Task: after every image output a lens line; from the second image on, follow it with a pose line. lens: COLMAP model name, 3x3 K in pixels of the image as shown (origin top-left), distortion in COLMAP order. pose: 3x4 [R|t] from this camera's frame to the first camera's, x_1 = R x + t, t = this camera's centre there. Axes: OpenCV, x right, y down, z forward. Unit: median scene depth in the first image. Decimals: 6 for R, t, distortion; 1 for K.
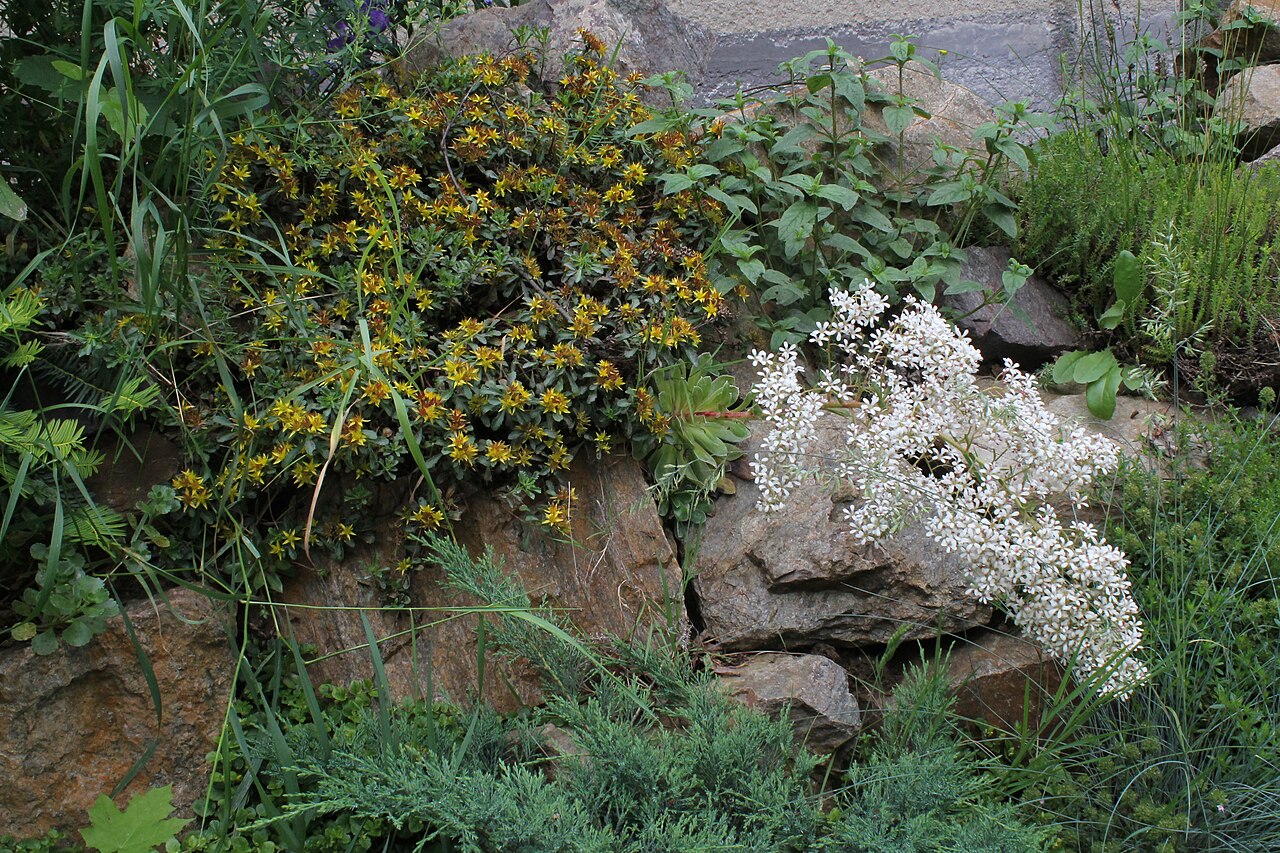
lens RADIAL K [[1323.1, 0, 644.9], [0, 1323.1, 420.9], [0, 0, 1]] dist [-0.104861, 0.000000]
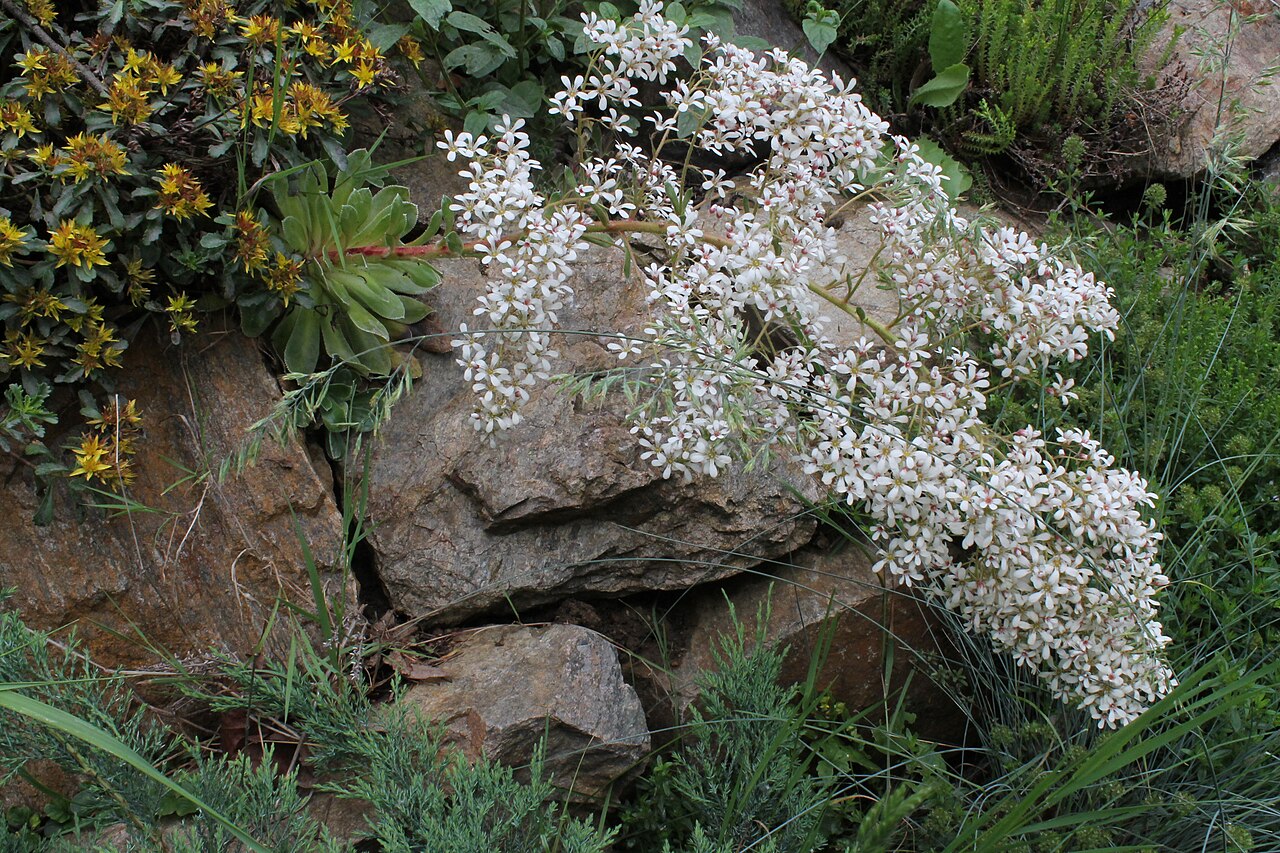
lens RADIAL K [[1323.1, 0, 641.5], [0, 1323.1, 426.7], [0, 0, 1]] dist [-0.104861, 0.000000]
pose [[0.968432, -0.072643, 0.238460, 0.021374], [0.038847, 0.988890, 0.143487, -0.007937], [-0.246234, -0.129694, 0.960494, 0.424596]]
